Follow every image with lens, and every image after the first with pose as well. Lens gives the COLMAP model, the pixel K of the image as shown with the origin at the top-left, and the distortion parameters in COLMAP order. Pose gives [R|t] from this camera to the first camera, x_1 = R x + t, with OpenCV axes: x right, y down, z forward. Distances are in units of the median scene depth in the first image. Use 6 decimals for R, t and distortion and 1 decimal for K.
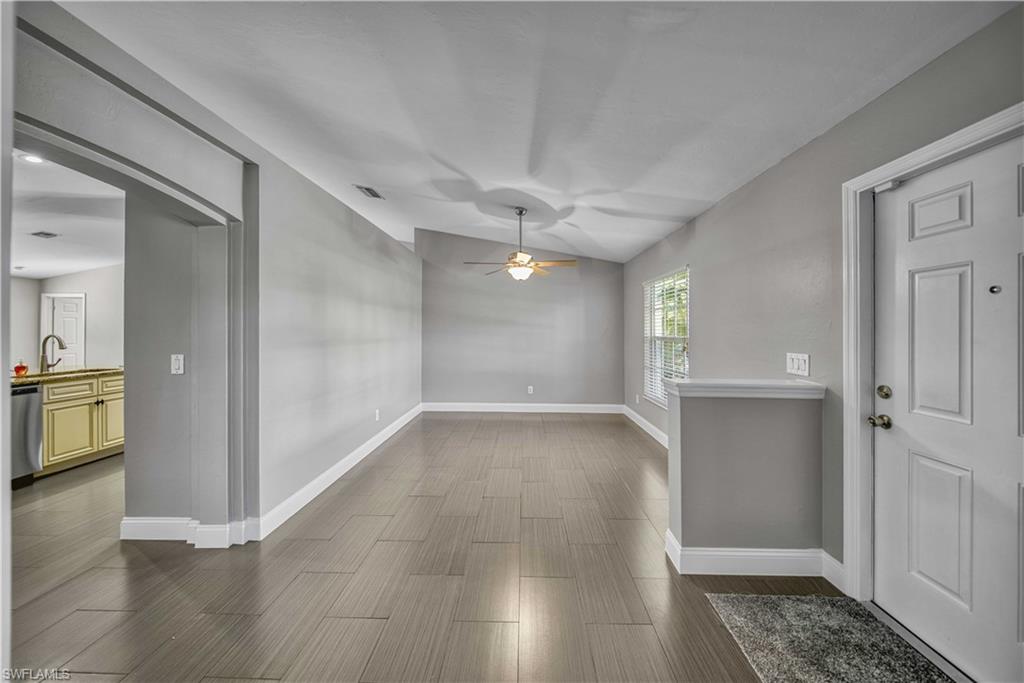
lens RADIAL K [[355.8, 0, 512.1], [0, 355.8, 337.7], [0, 0, 1]] dist [-0.012295, -0.000018]
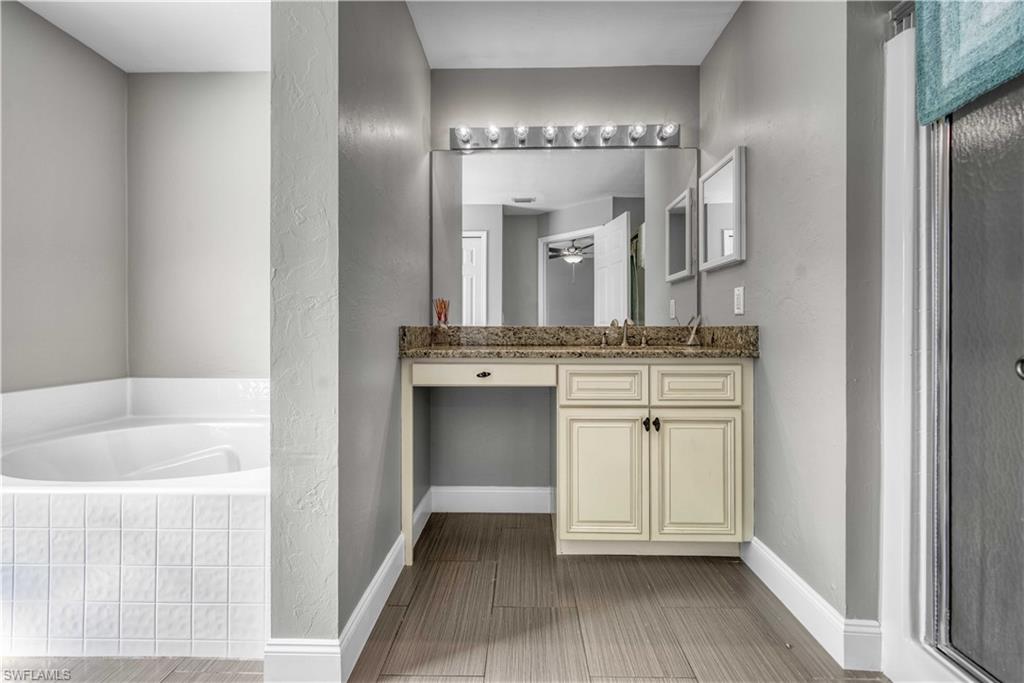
lens RADIAL K [[419.7, 0, 511.8], [0, 419.7, 332.2], [0, 0, 1]] dist [0.003788, -0.001301]
pose [[-0.005191, -0.005868, -0.999969, -0.684271], [-0.001032, 0.999982, -0.005863, 0.079816], [0.999986, 0.001002, -0.005197, 0.834778]]
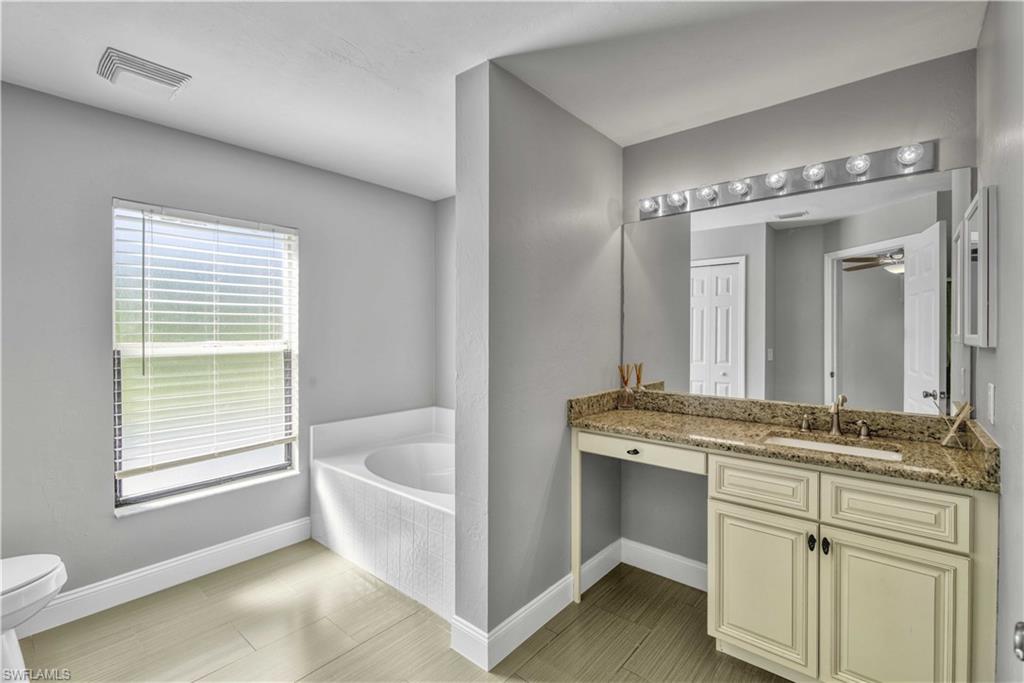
lens RADIAL K [[455.2, 0, 510.8], [0, 455.2, 338.3], [0, 0, 1]] dist [0.002987, -0.001109]
pose [[-0.635326, -0.002786, -0.772239, -0.633365], [-0.008435, 0.999959, 0.003332, -0.017255], [0.772198, 0.008631, -0.635323, 1.043739]]
